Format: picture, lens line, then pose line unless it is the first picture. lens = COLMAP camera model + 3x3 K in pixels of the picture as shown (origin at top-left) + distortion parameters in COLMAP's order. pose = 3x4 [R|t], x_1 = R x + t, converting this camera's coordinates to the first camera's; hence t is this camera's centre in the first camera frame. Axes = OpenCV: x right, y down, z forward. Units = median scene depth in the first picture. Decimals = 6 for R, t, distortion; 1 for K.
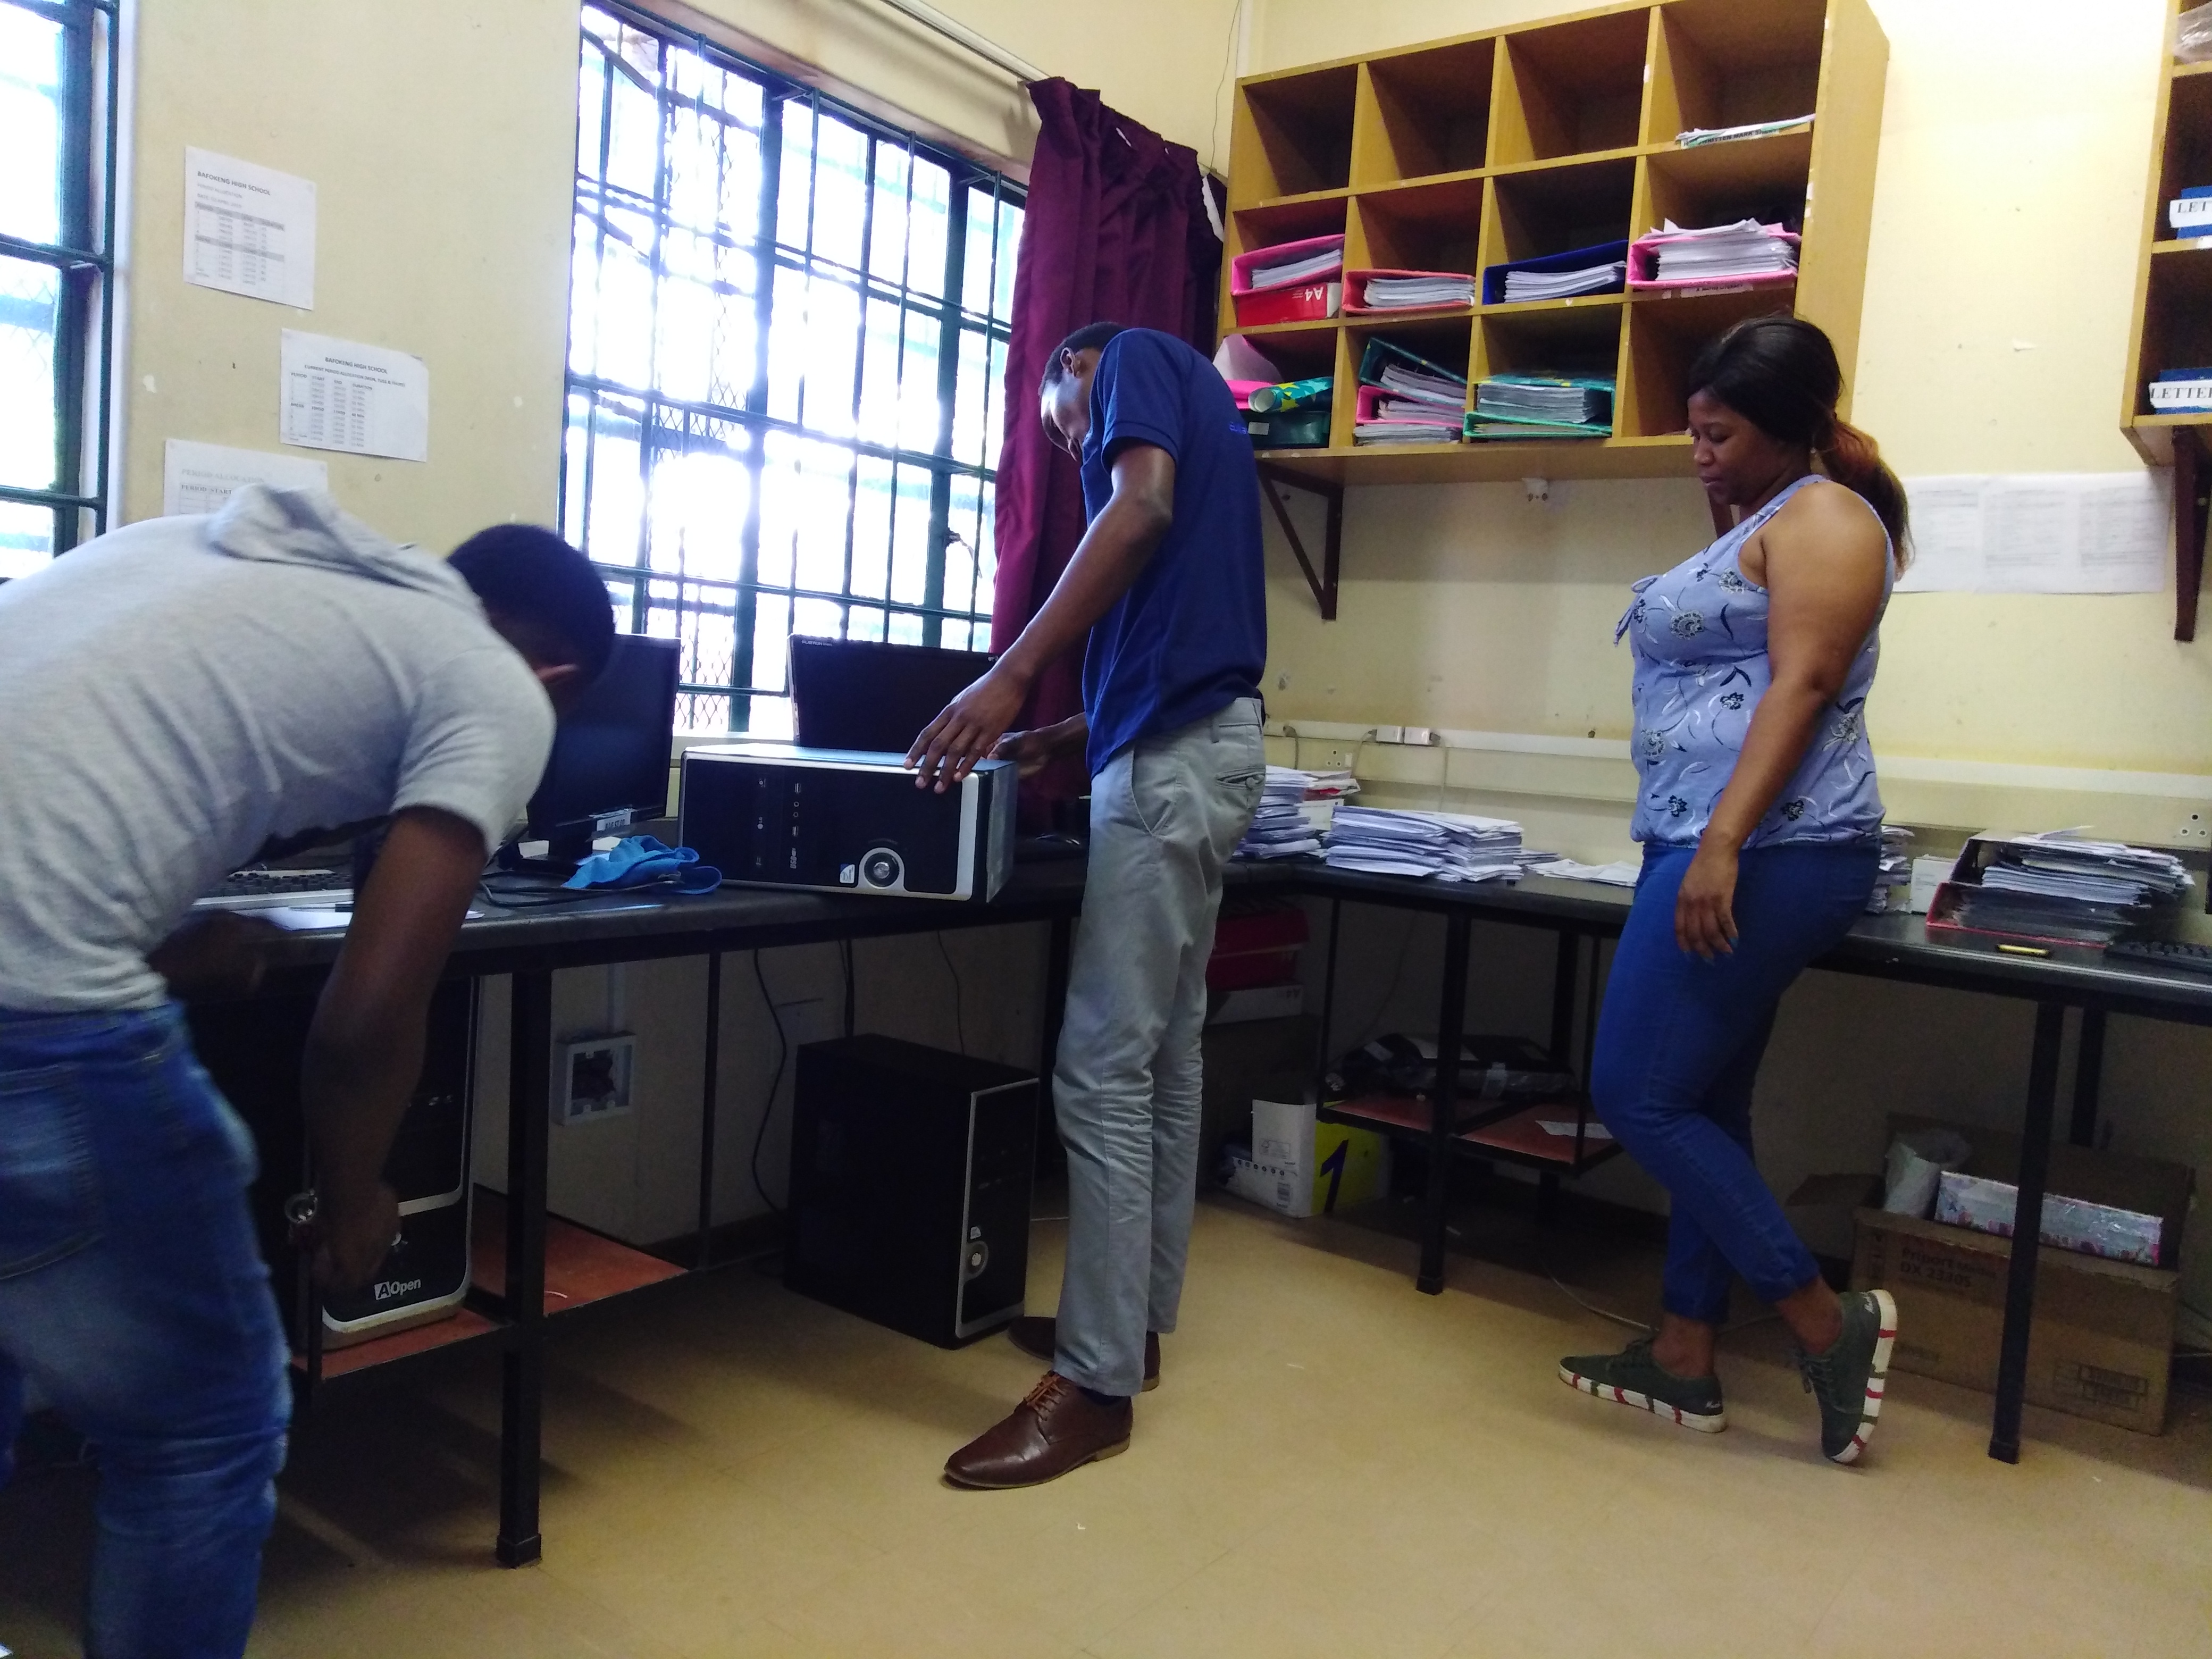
lens RADIAL K [[1662.2, 0, 1103.2], [0, 1662.2, 814.0], [0, 0, 1]] dist [0.016126, -0.001874]
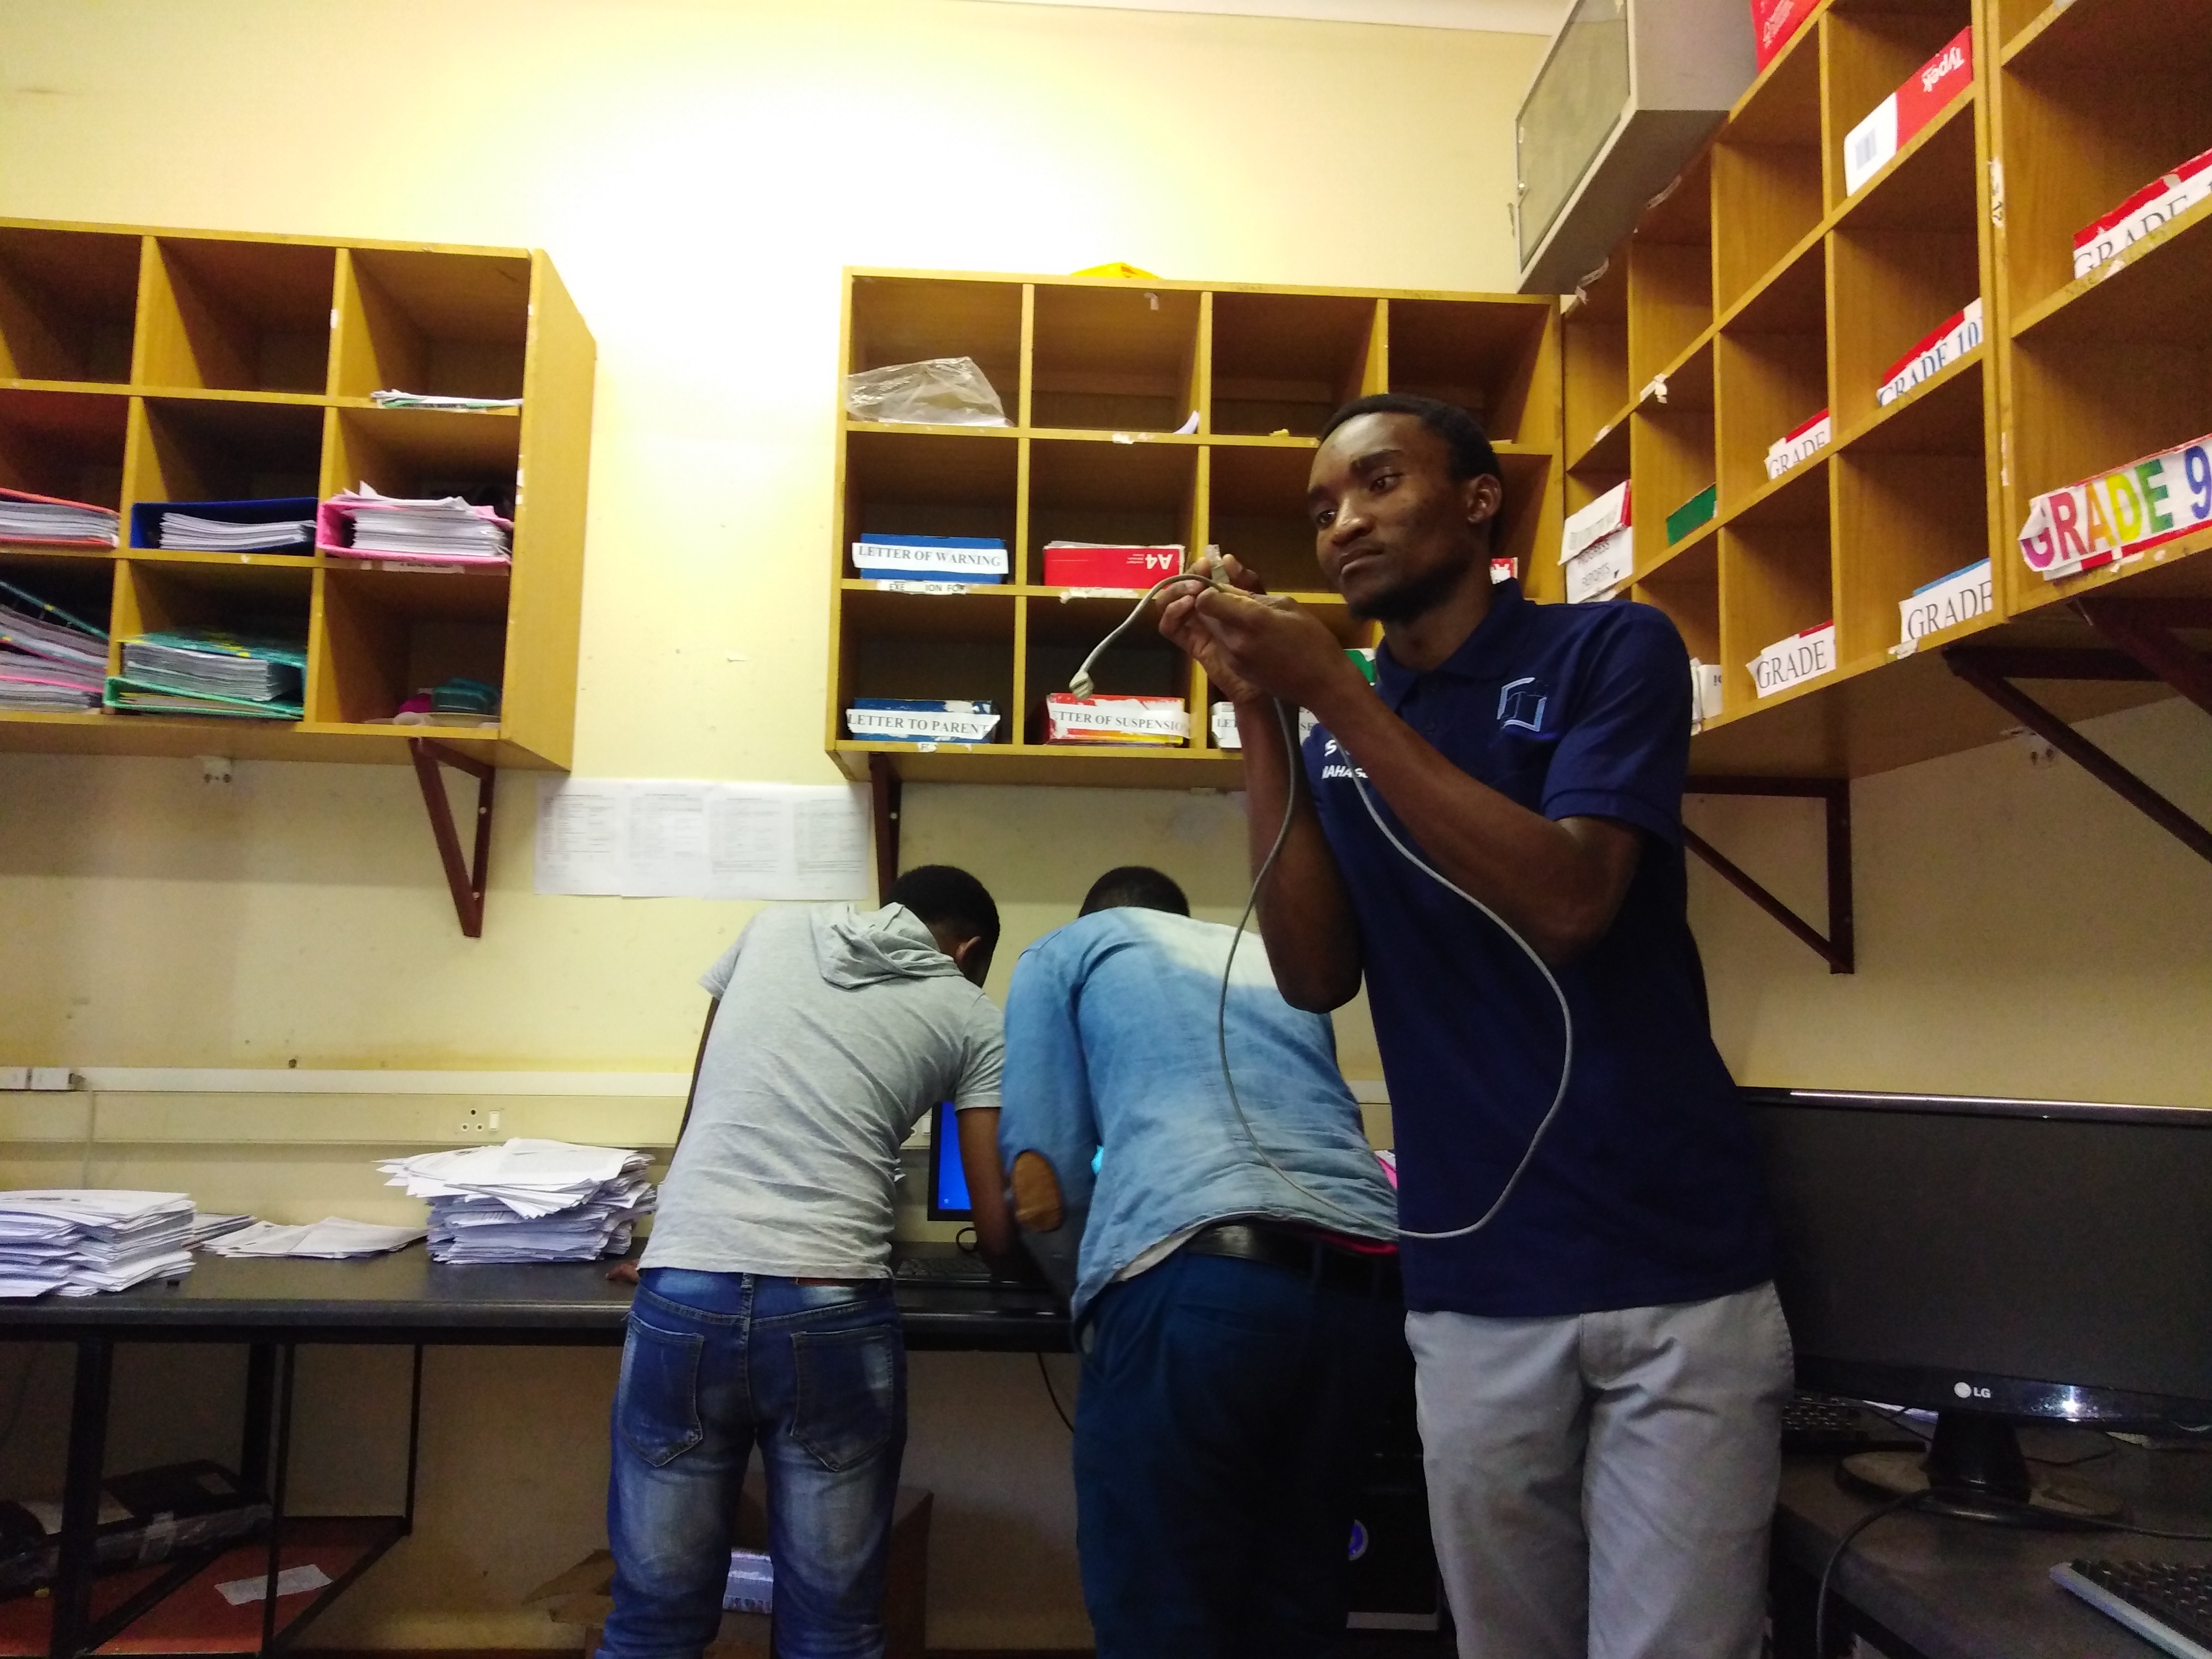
lens RADIAL K [[1662.2, 0, 1103.2], [0, 1662.2, 814.0], [0, 0, 1]] dist [0.016126, -0.001874]
pose [[0.757393, 0.018710, 0.652691, 0.062237], [0.073152, 0.990865, -0.113292, -0.054755], [-0.648848, 0.133552, 0.749106, 0.111970]]
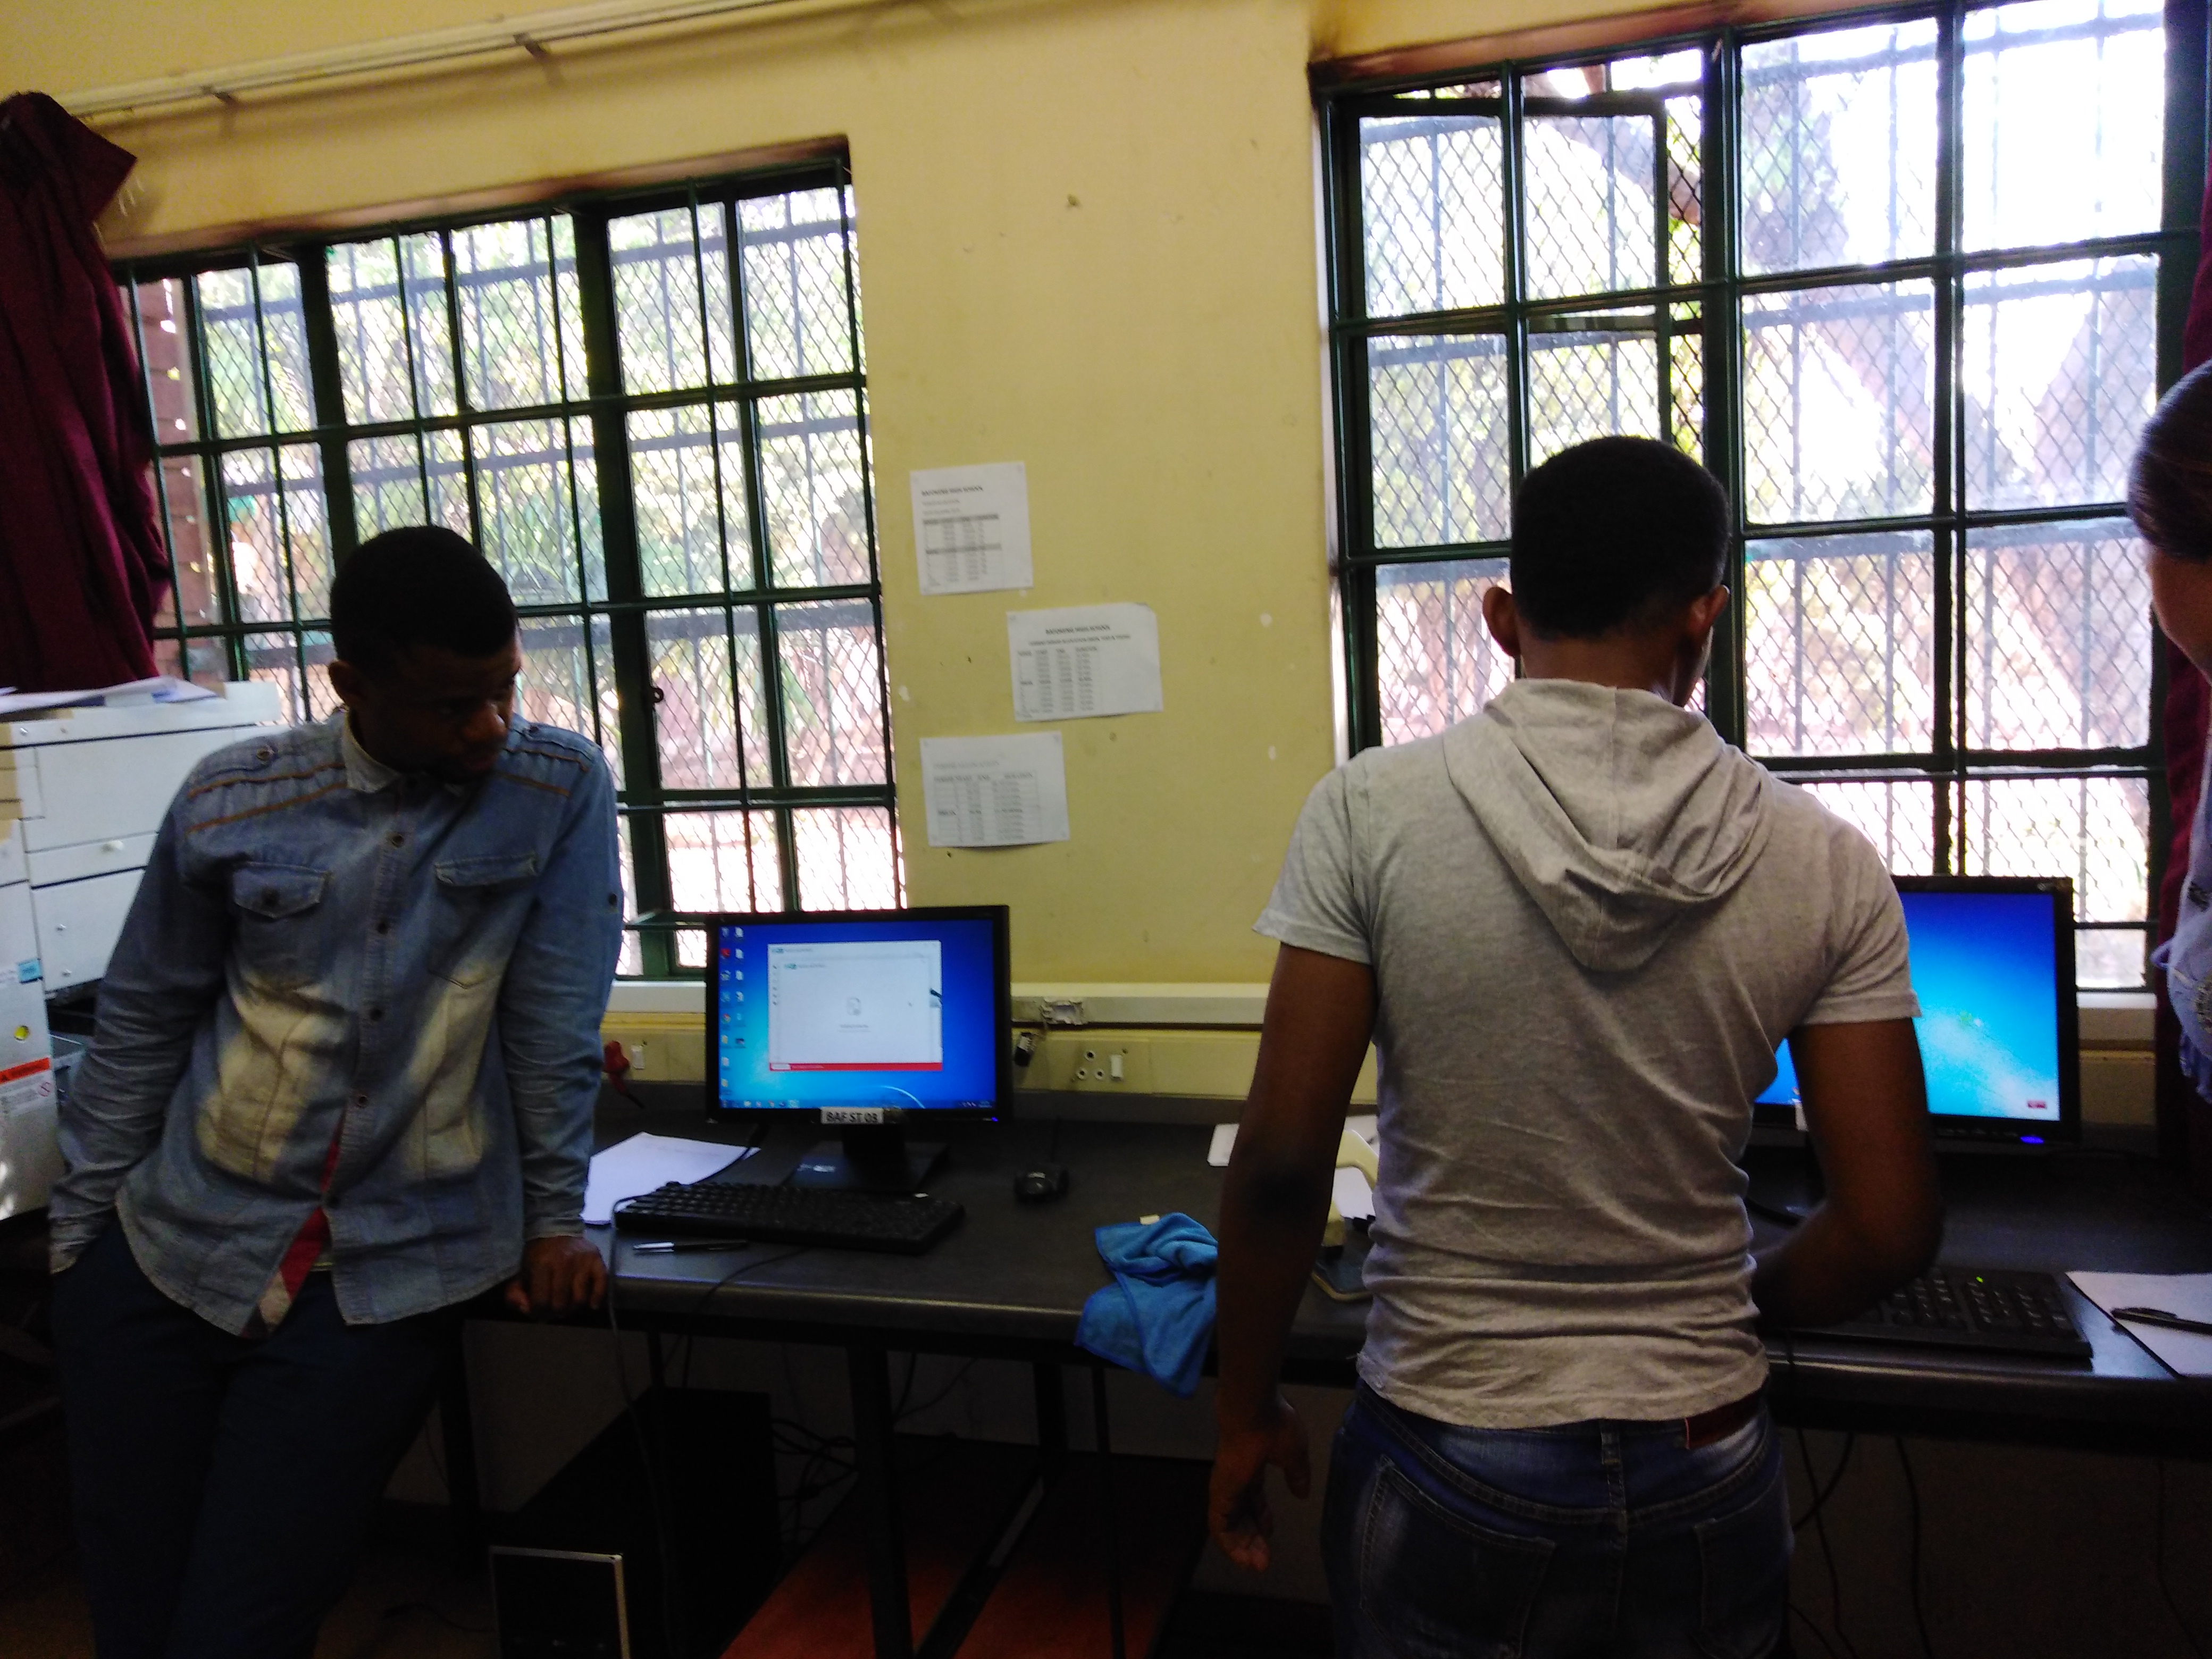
lens RADIAL K [[1662.2, 0, 1103.2], [0, 1662.2, 814.0], [0, 0, 1]] dist [0.016126, -0.001874]
pose [[0.348911, 0.030612, -0.936656, 0.357444], [0.020769, 0.998968, 0.040385, -0.150363], [0.936926, -0.033544, 0.347916, 0.505022]]
